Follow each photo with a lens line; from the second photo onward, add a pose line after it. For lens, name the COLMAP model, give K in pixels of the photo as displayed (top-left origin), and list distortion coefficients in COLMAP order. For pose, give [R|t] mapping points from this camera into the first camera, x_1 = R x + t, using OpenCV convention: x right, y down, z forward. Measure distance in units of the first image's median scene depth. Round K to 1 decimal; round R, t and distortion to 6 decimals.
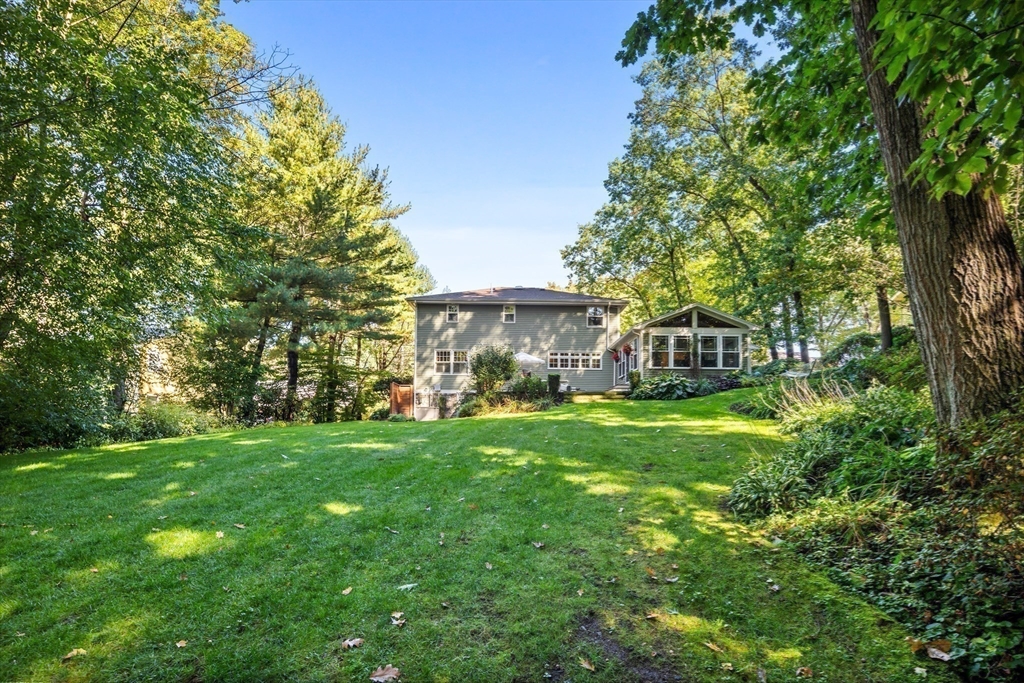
lens RADIAL K [[512.8, 0, 504.0], [0, 512.8, 428.3], [0, 0, 1]] dist [0.000642, -0.001195]
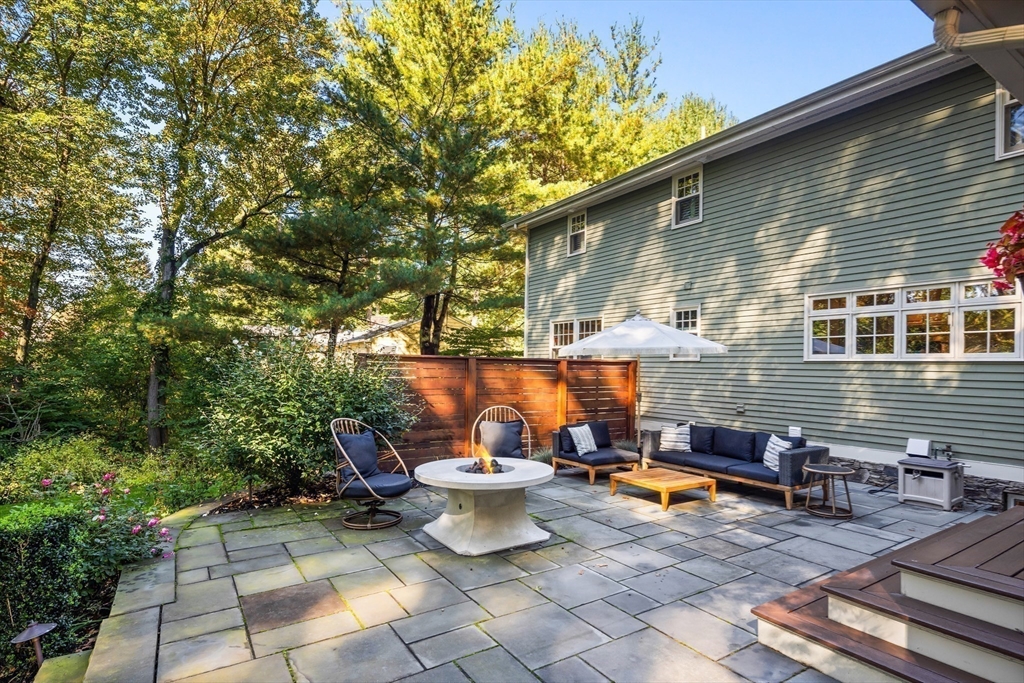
lens RADIAL K [[512.8, 0, 498.7], [0, 512.8, 363.7], [0, 0, 1]] dist [0.000642, -0.001195]
pose [[0.544653, -0.007455, -0.838628, 0.226380], [-0.014567, 0.999726, -0.018348, -0.106322], [0.838535, 0.022209, 0.544395, 0.715794]]
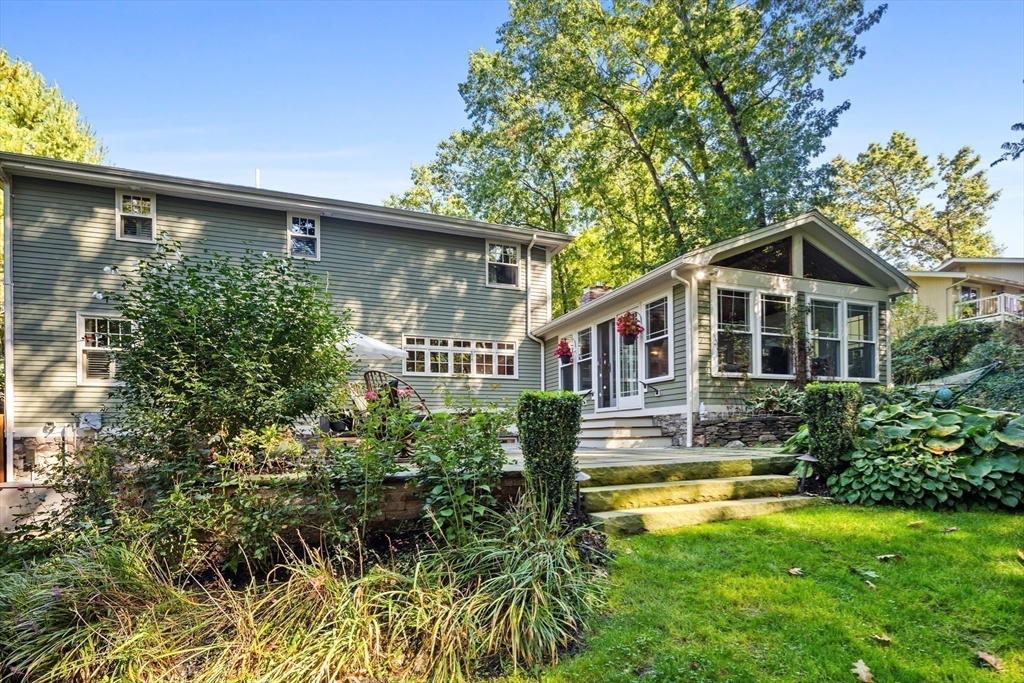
lens RADIAL K [[512.8, 0, 508.2], [0, 512.8, 438.0], [0, 0, 1]] dist [0.000642, -0.001195]
pose [[0.927579, -0.023810, 0.372866, 0.005223], [0.024676, 0.999693, 0.002450, -0.060865], [-0.372810, 0.006928, 0.927882, 0.565254]]
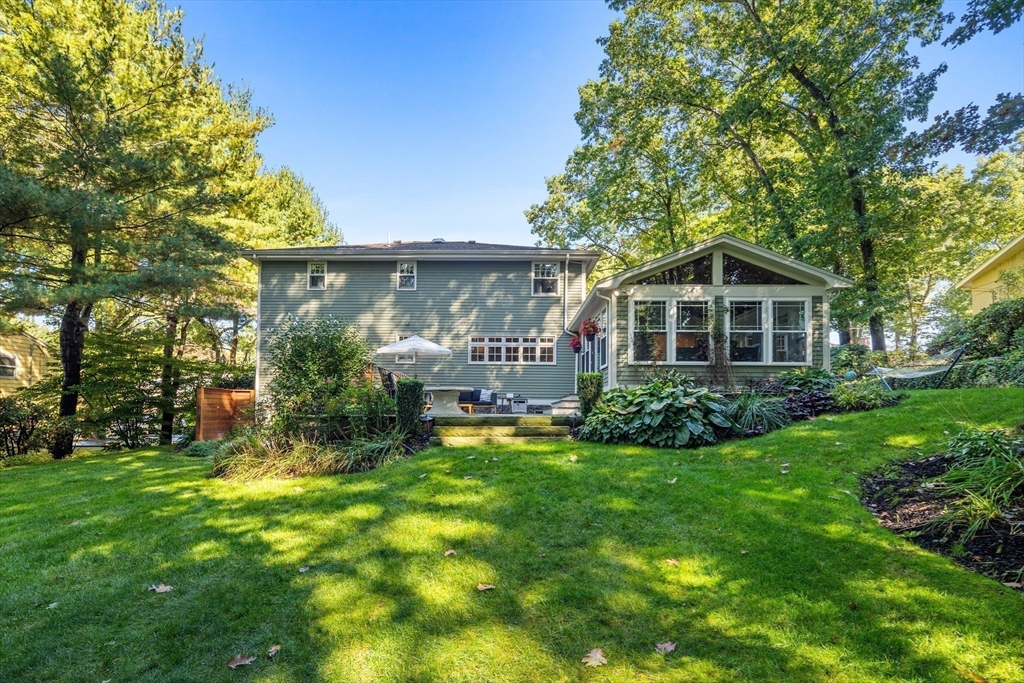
lens RADIAL K [[512.8, 0, 483.1], [0, 512.8, 401.4], [0, 0, 1]] dist [0.000642, -0.001195]
pose [[0.999557, -0.000428, -0.029746, 0.122076], [-0.000533, 0.999478, -0.032290, -0.050185], [0.029744, 0.032291, 0.999036, 0.385130]]
